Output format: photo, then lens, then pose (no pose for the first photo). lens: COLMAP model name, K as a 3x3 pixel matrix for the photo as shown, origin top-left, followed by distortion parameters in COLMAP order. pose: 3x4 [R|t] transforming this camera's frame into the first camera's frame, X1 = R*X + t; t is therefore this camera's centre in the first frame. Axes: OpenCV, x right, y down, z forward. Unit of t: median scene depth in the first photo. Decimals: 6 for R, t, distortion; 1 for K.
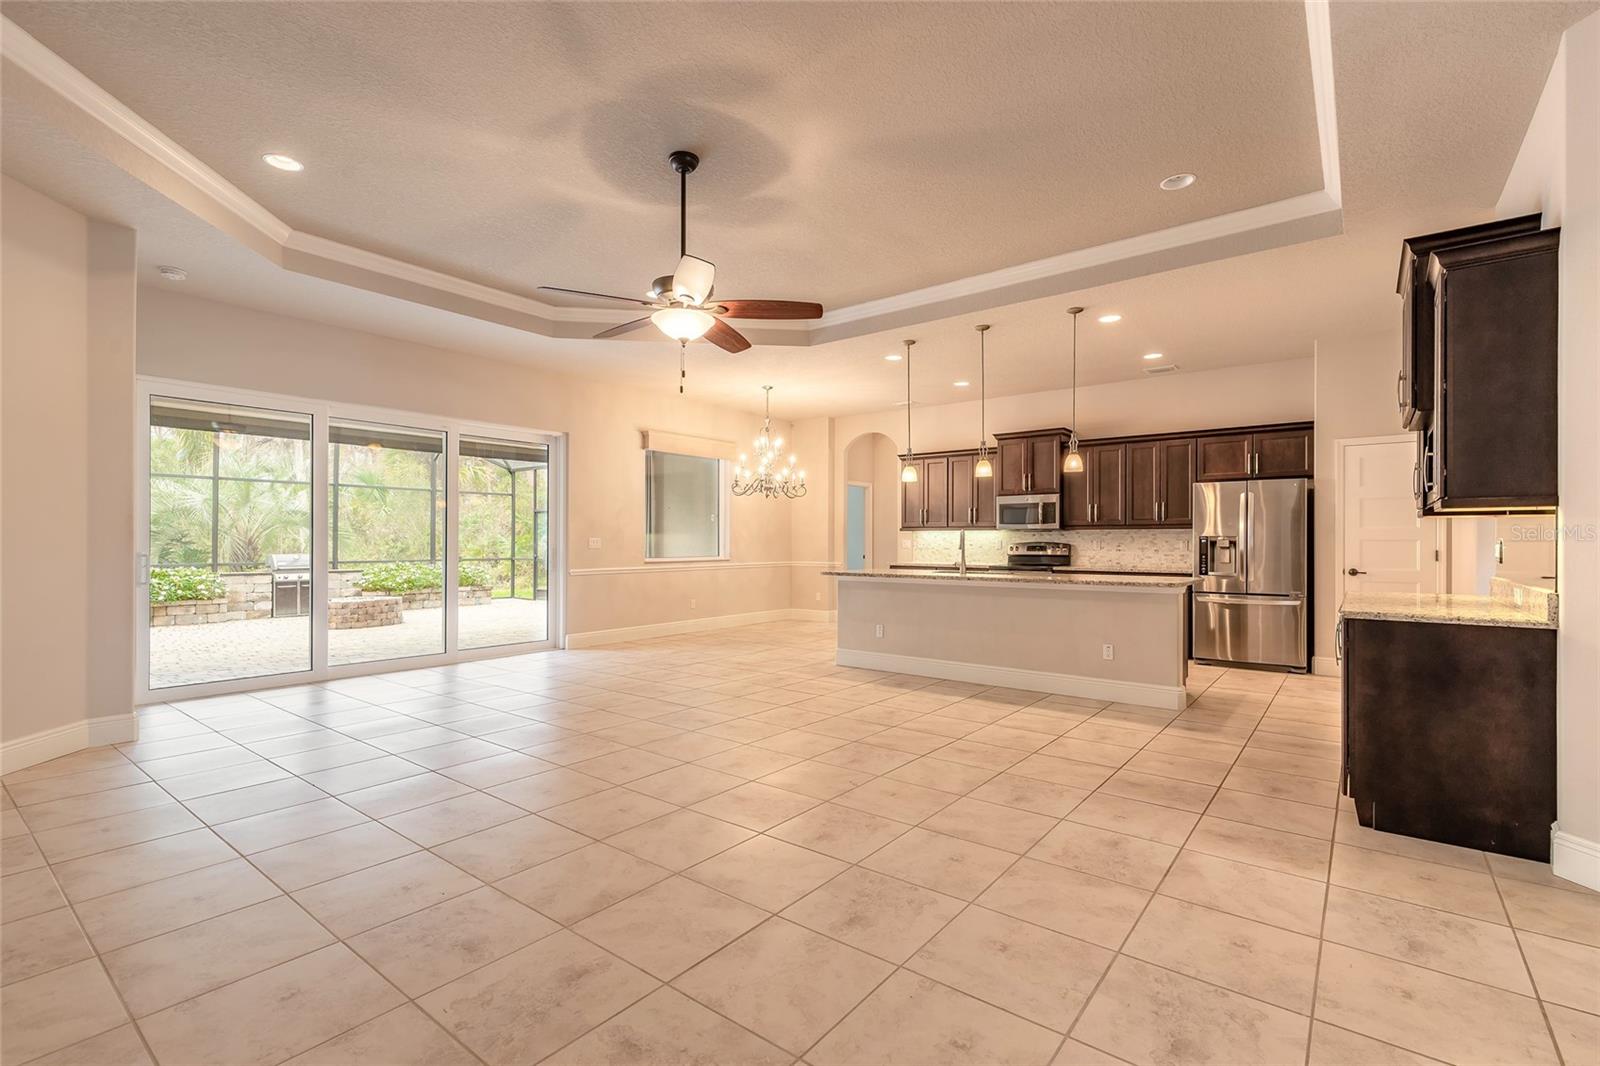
lens RADIAL K [[719.6, 0, 800.3], [0, 719.6, 541.3], [0, 0, 1]] dist [-0.002027, -0.000653]
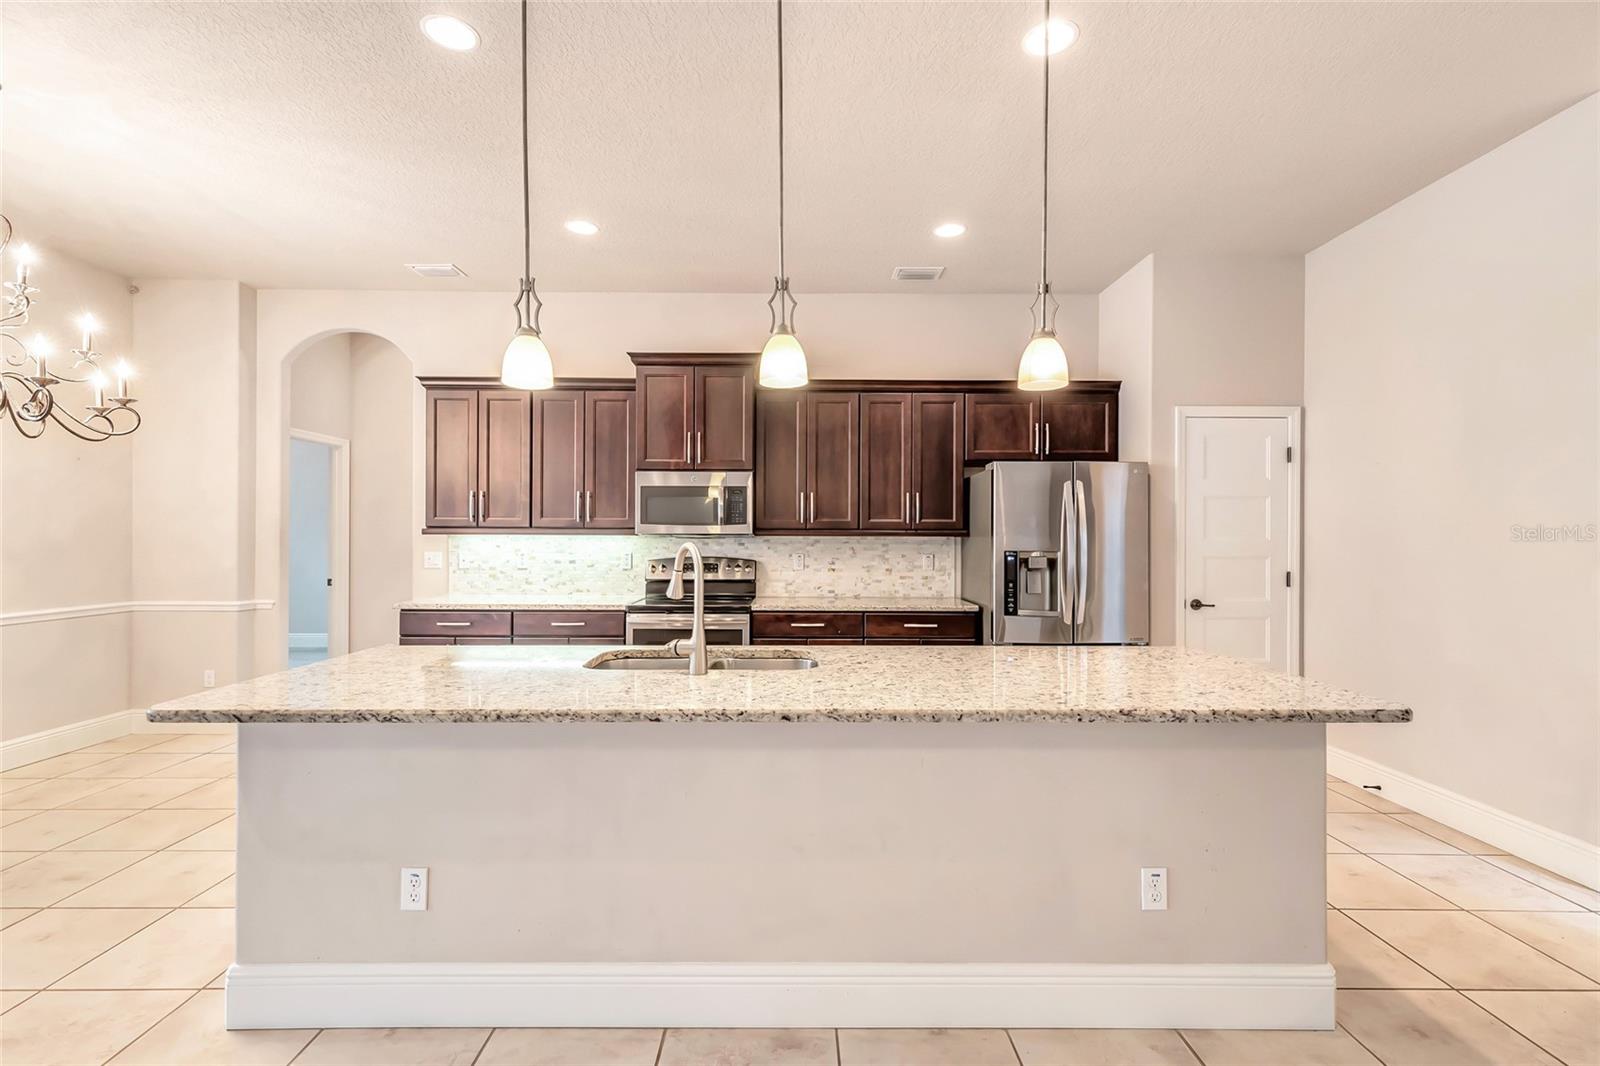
lens RADIAL K [[719.2, 0, 797.1], [0, 719.2, 536.1], [0, 0, 1]] dist [0.005169, -0.000945]
pose [[0.781491, 0.003513, 0.623906, 0.039361], [-0.002479, 0.999994, -0.002526, -0.014508], [-0.623911, 0.000427, 0.781495, 0.539371]]
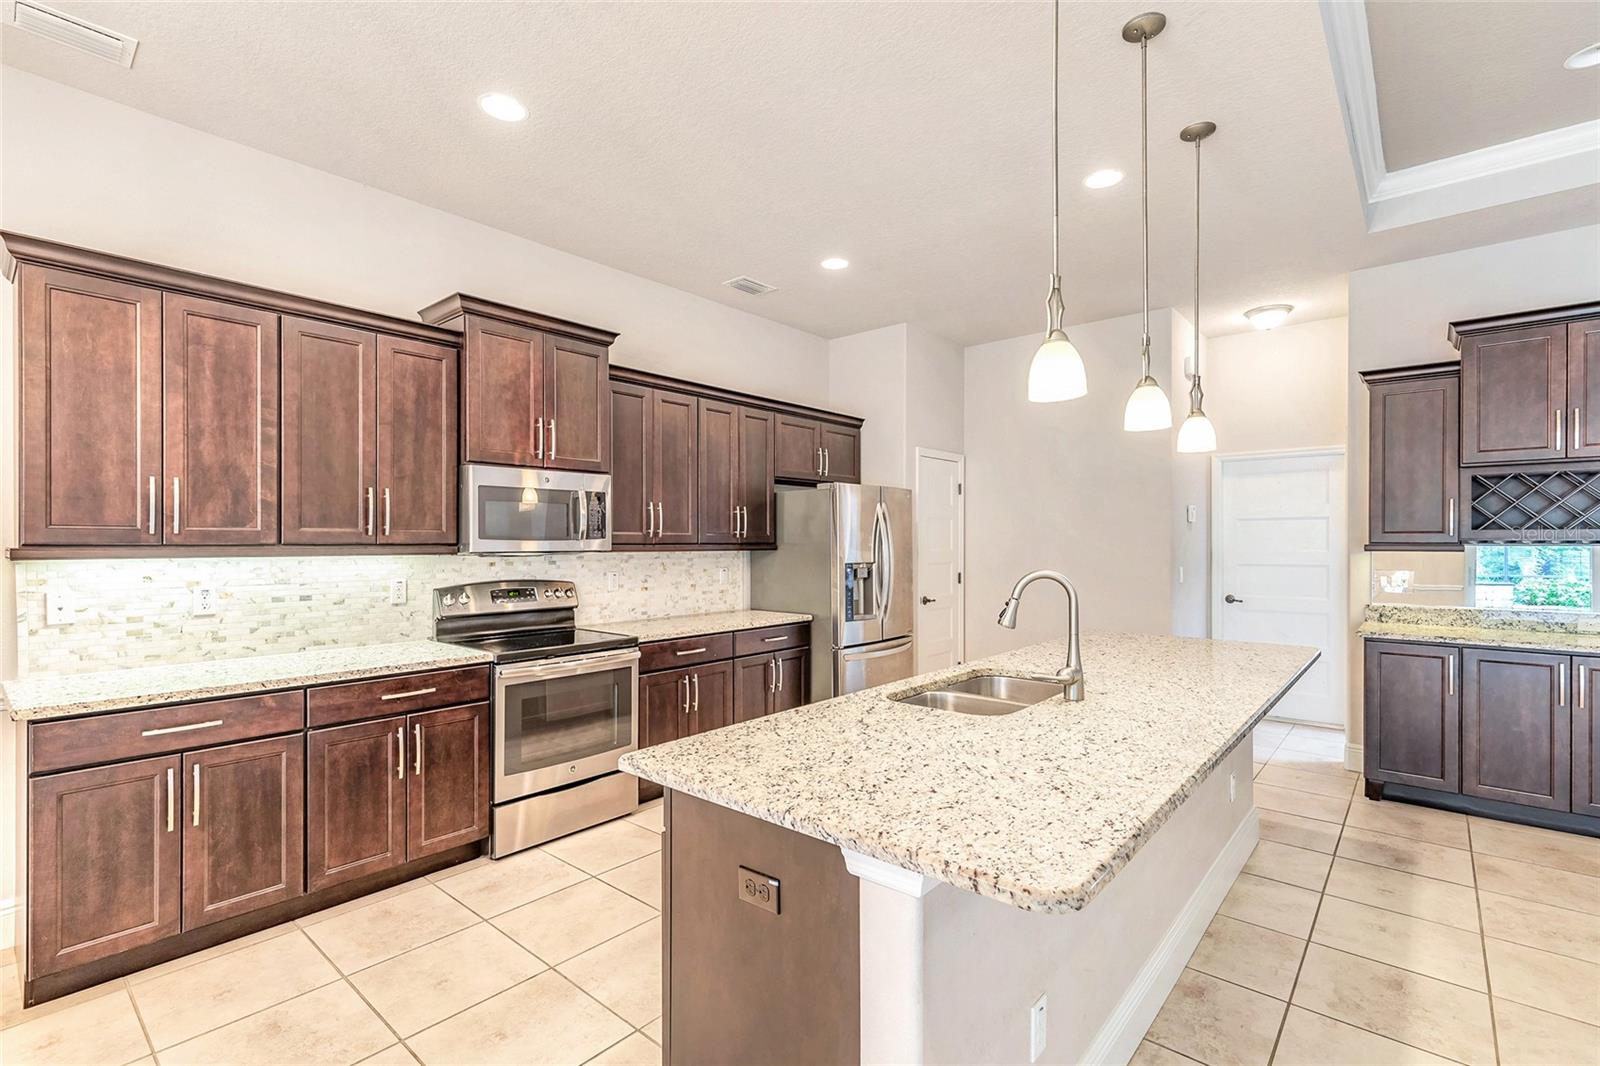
lens RADIAL K [[726.7, 0, 798.2], [0, 726.7, 540.7], [0, 0, 1]] dist [0.004154, -0.000303]
pose [[0.049557, -0.000675, 0.998771, -0.098676], [0.001020, 0.999999, 0.000625, -0.023881], [-0.998771, 0.000988, 0.049558, 0.851542]]
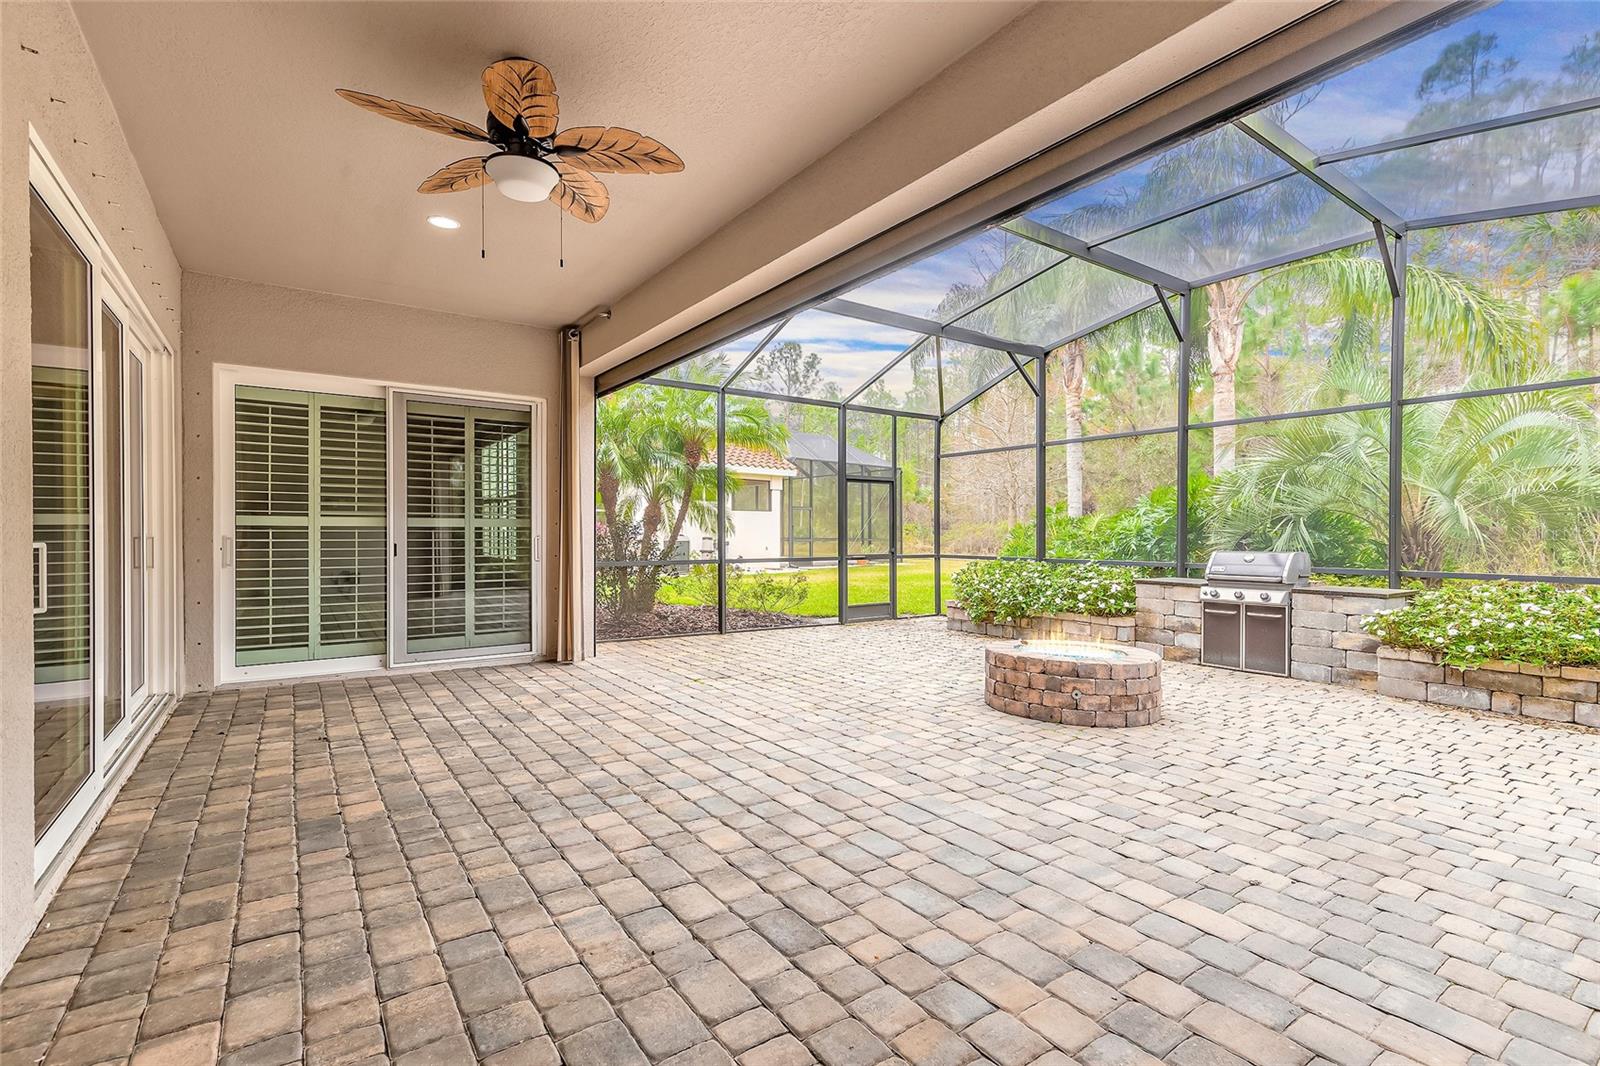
lens RADIAL K [[719.2, 0, 797.1], [0, 719.2, 536.1], [0, 0, 1]] dist [0.005169, -0.000945]
pose [[-0.292500, -0.001307, -0.956264, -0.166972], [-0.000941, 0.999999, -0.001079, 0.011245], [0.956265, 0.000584, -0.292501, 1.310692]]
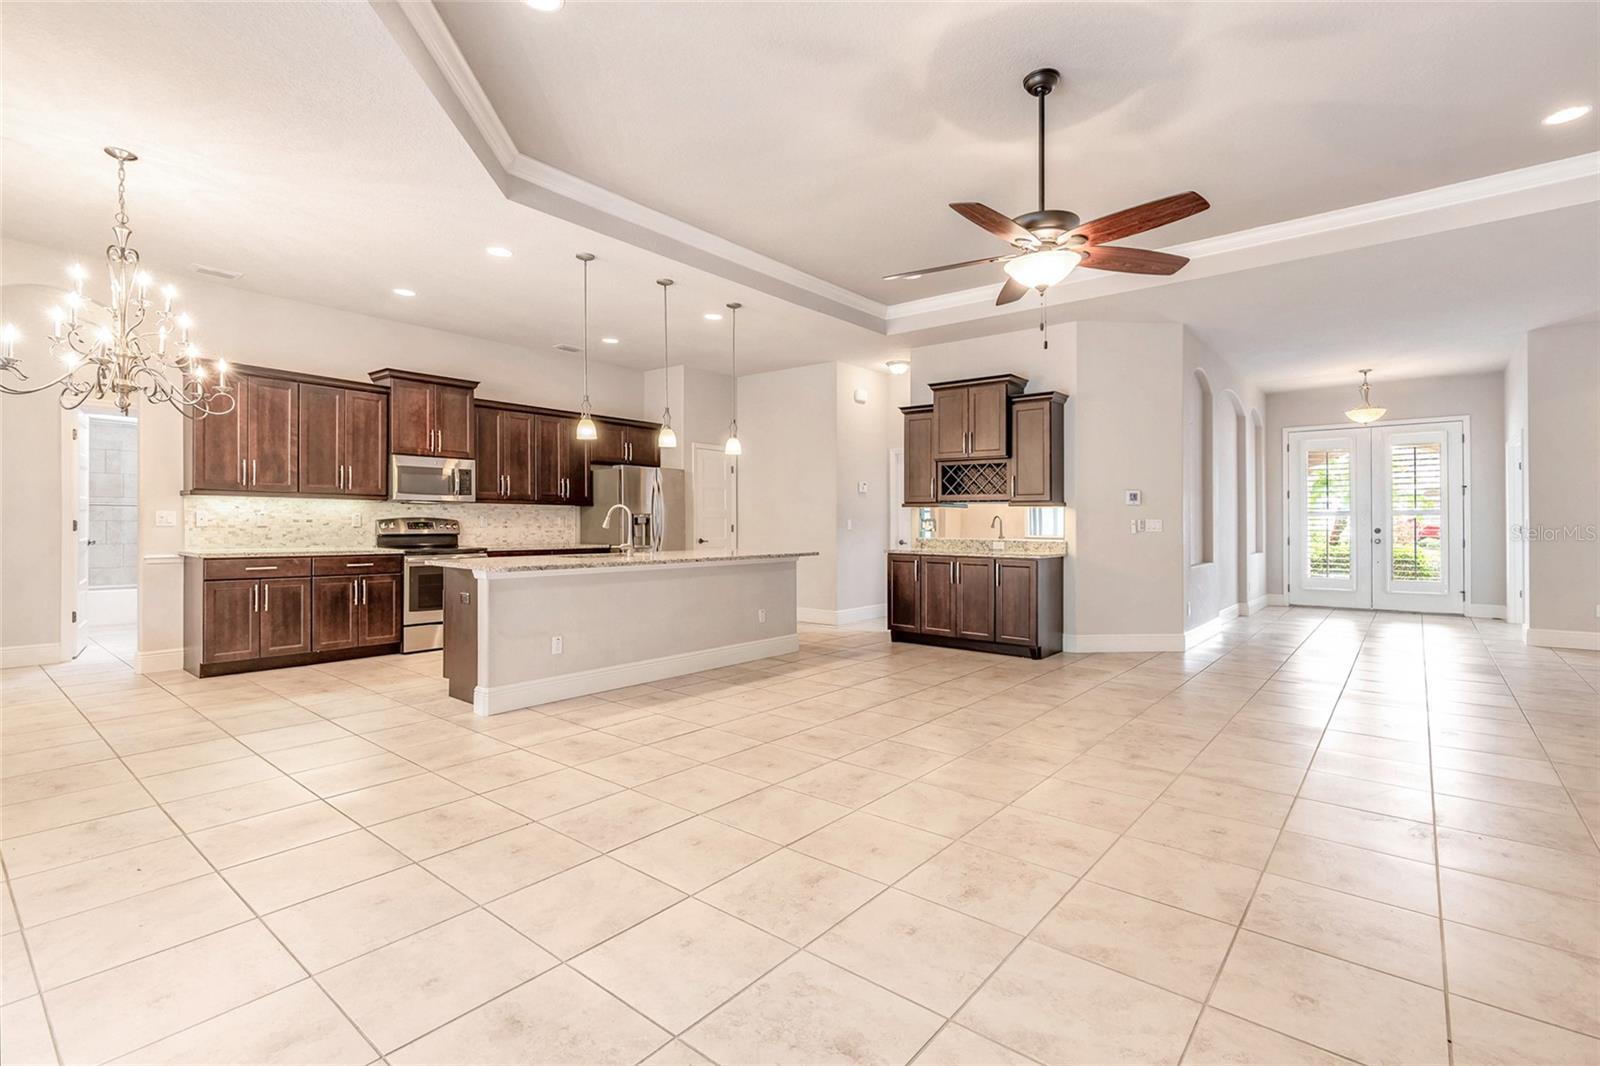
lens RADIAL K [[734.2, 0, 798.5], [0, 734.2, 528.8], [0, 0, 1]] dist [-0.005312, 0.000574]
pose [[0.029053, -0.012521, 0.999499, -0.483818], [-0.009346, 0.999874, 0.012797, -0.000310], [-0.999534, -0.009714, 0.028932, 0.592781]]
